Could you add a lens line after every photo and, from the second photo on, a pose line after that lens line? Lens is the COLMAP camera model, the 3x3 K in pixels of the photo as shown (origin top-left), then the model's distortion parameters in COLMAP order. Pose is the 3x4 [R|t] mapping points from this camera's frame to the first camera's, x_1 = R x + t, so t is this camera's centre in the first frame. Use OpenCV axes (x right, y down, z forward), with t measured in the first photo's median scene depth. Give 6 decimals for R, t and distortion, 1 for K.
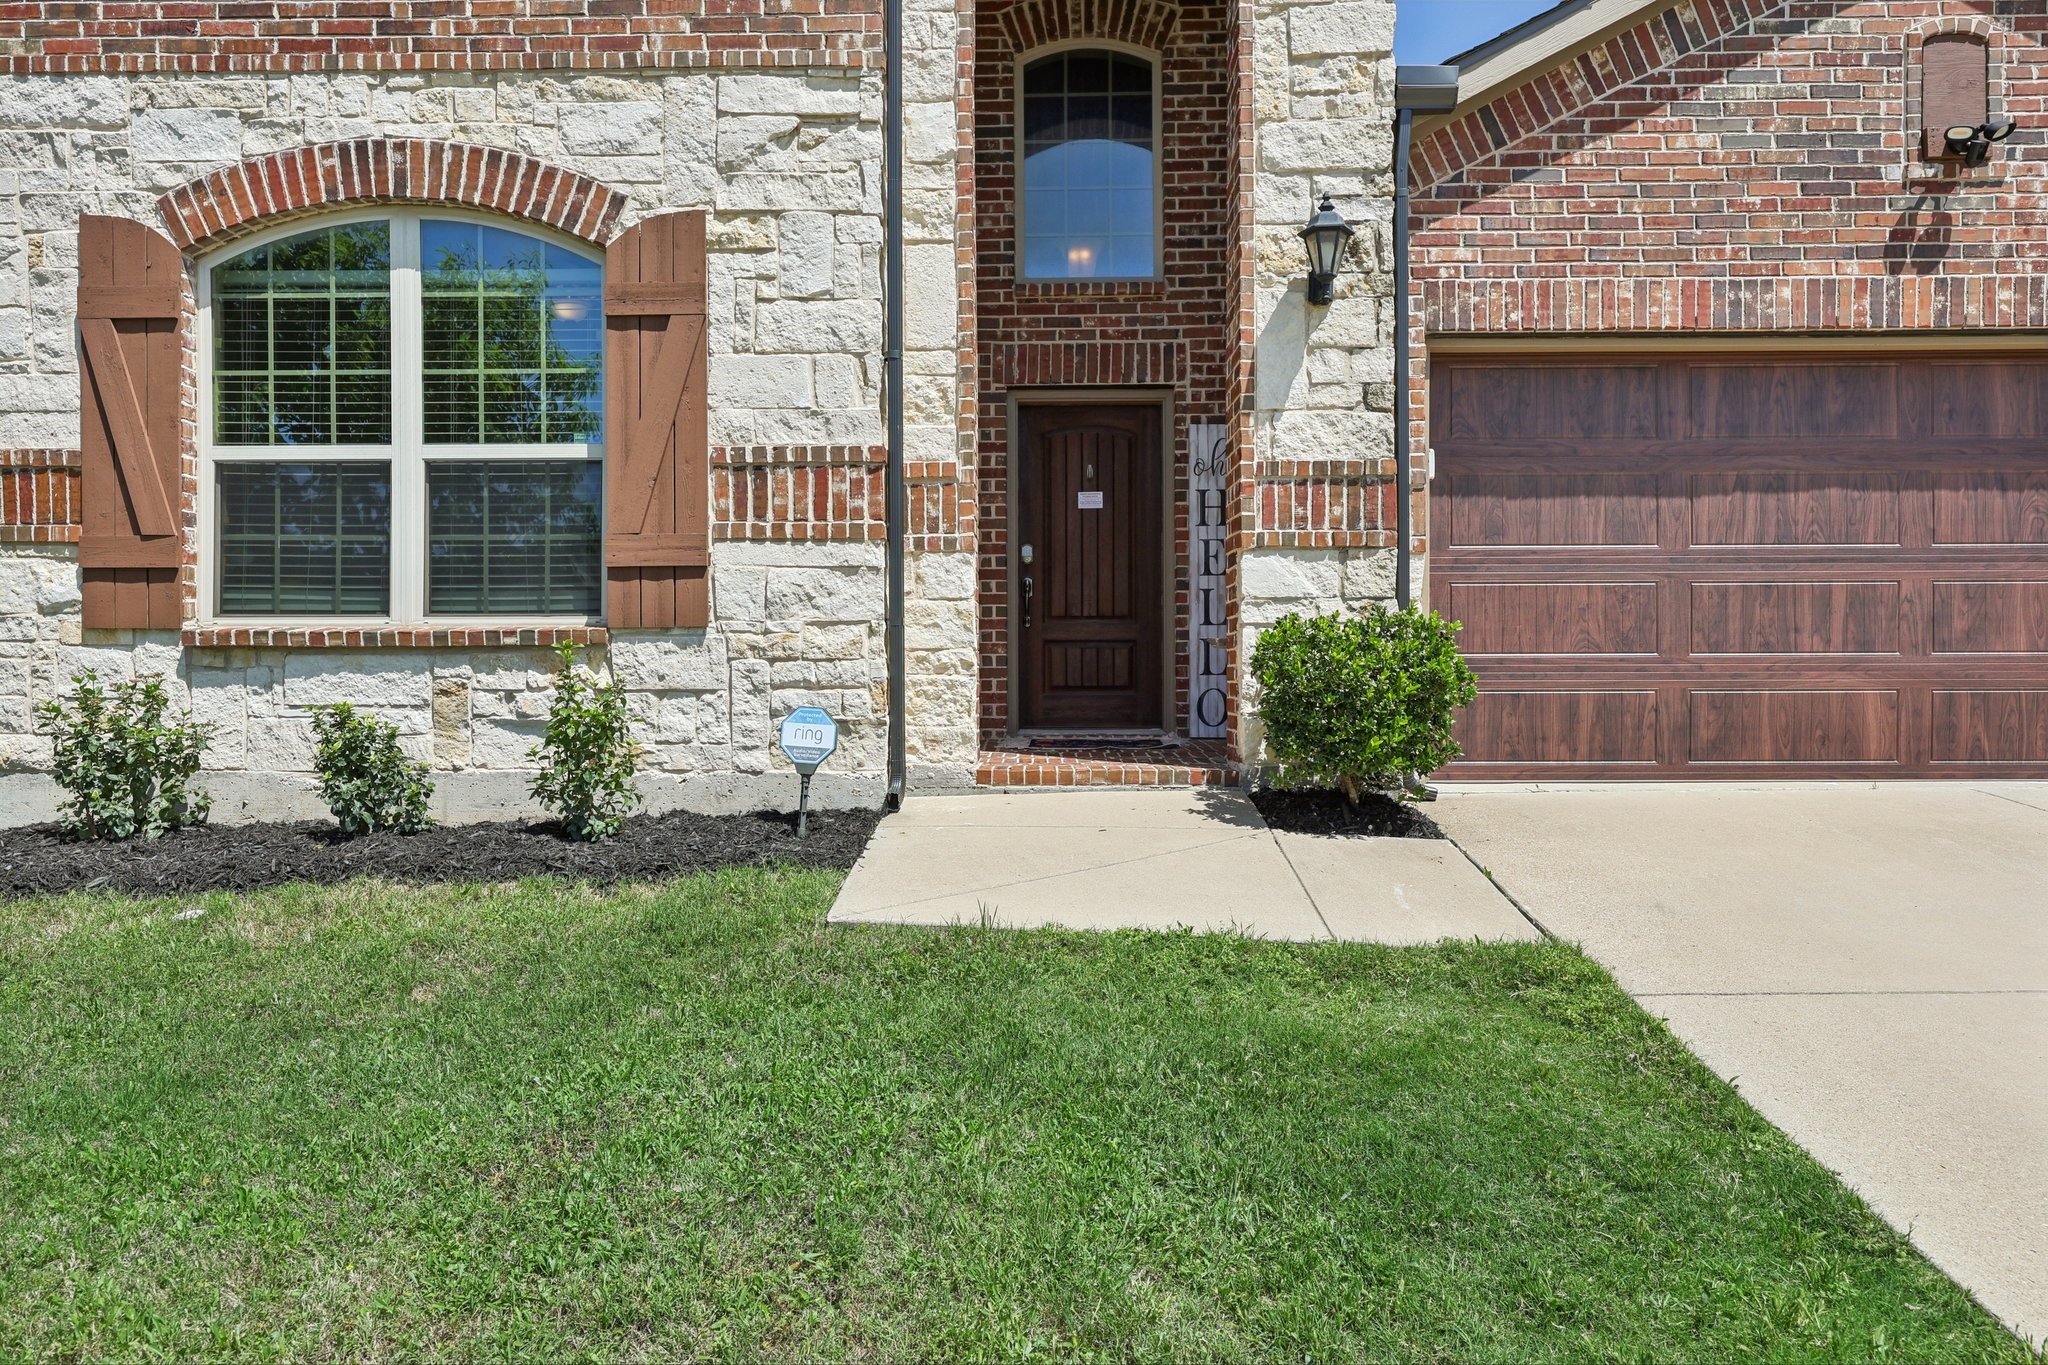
lens RADIAL K [[1260.5, 0, 1031.7], [0, 1260.5, 668.4], [0, 0, 1]] dist [0.000565, 0.000302]
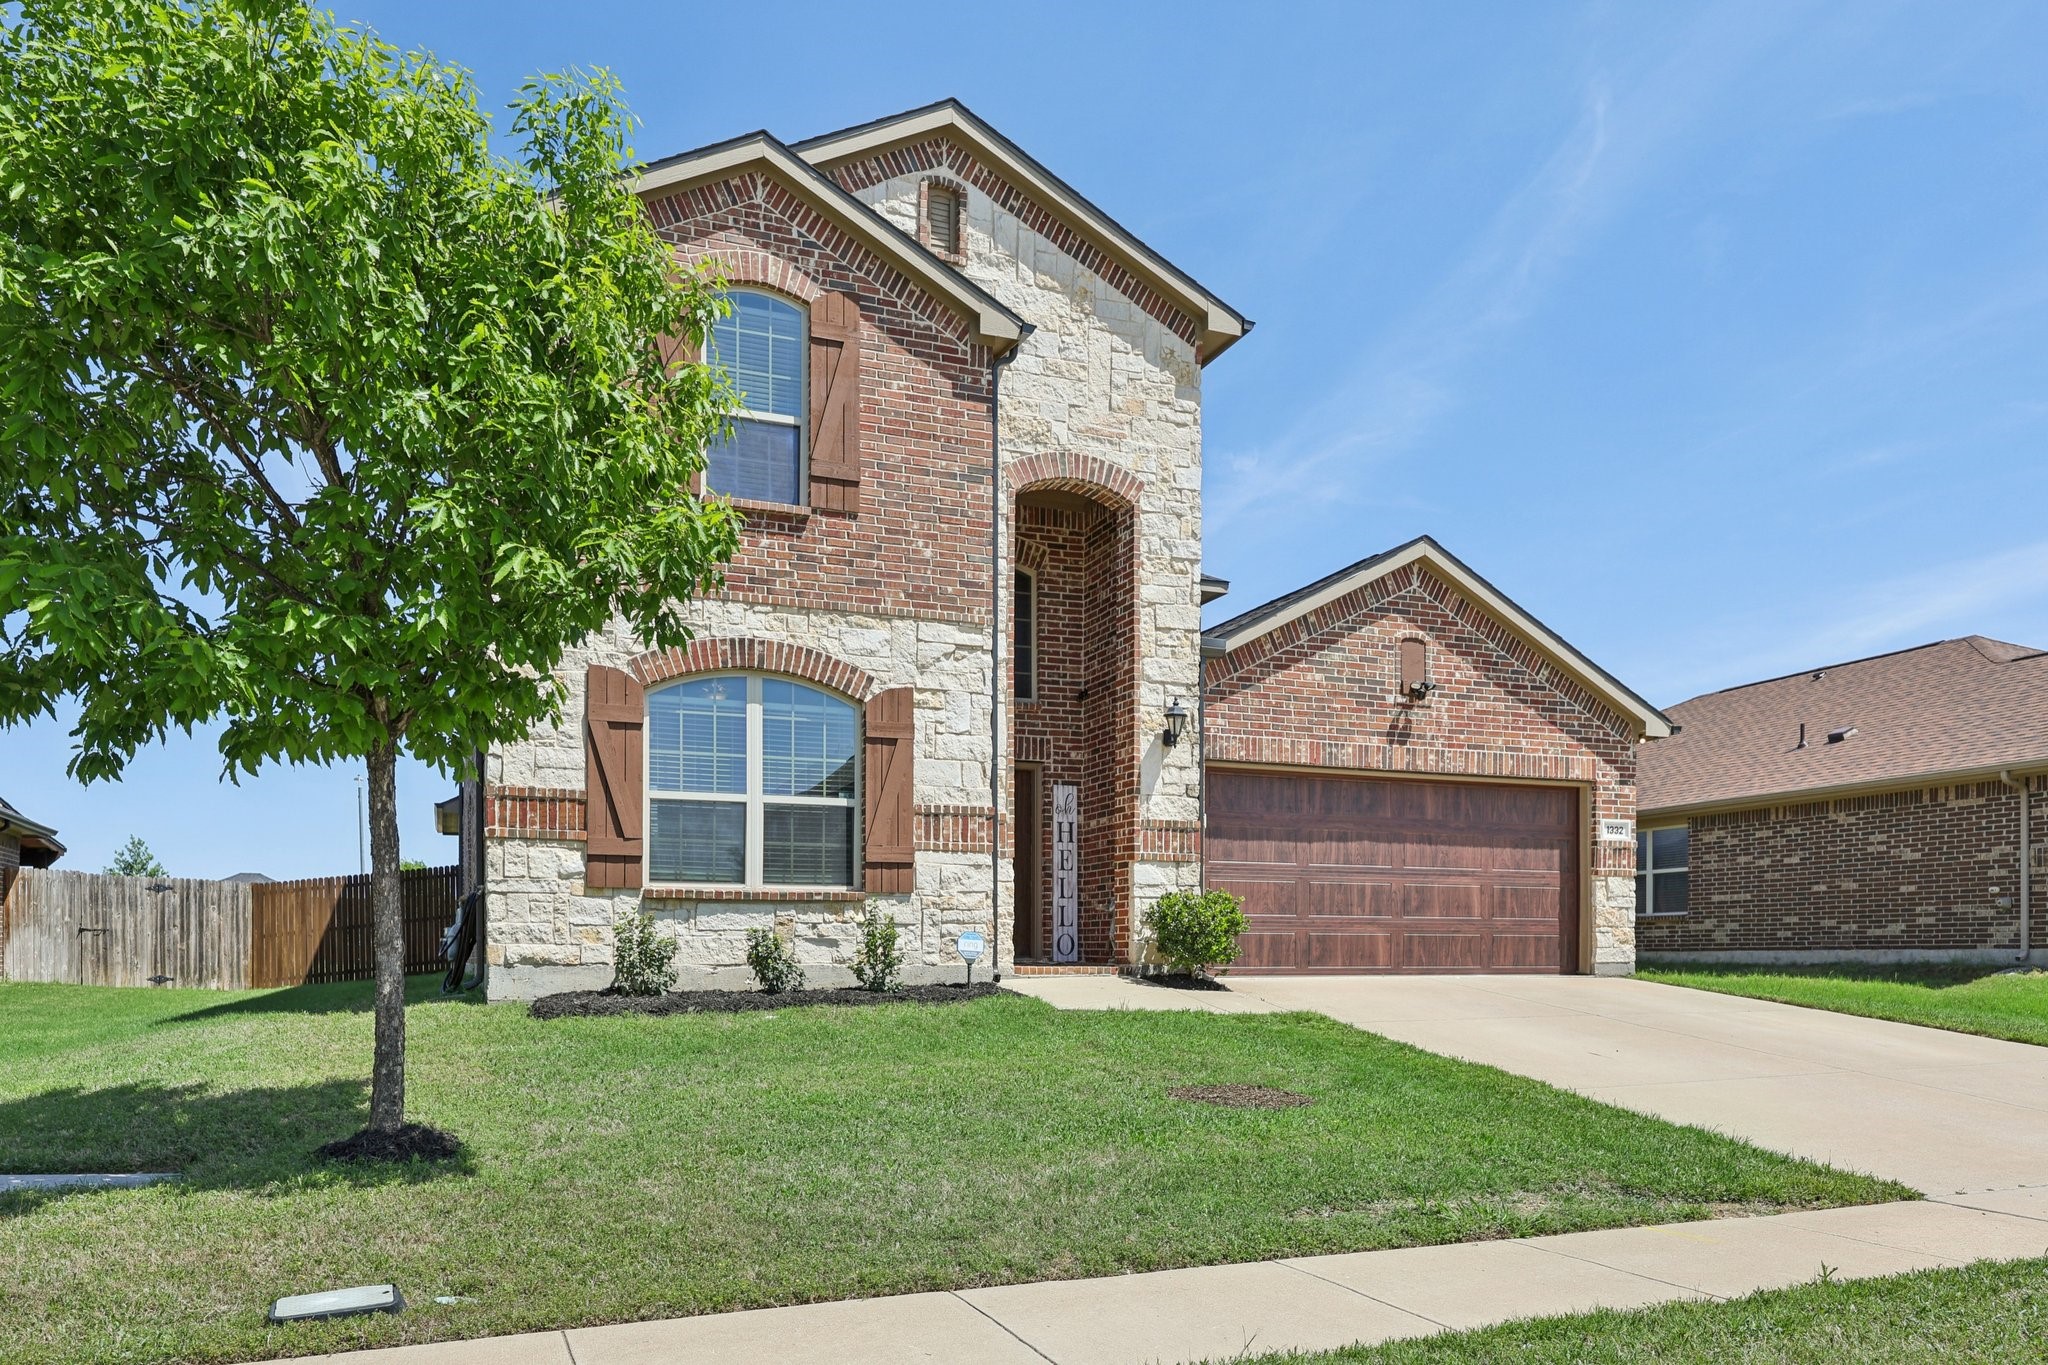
lens RADIAL K [[1416.3, 0, 1006.6], [0, 1416.3, 943.0], [0, 0, 1]] dist [-0.002514, -0.000873]
pose [[0.926335, 0.006830, 0.376639, -0.950230], [-0.003094, 0.999940, -0.010524, 0.069370], [-0.376688, 0.008583, 0.926300, -1.135649]]
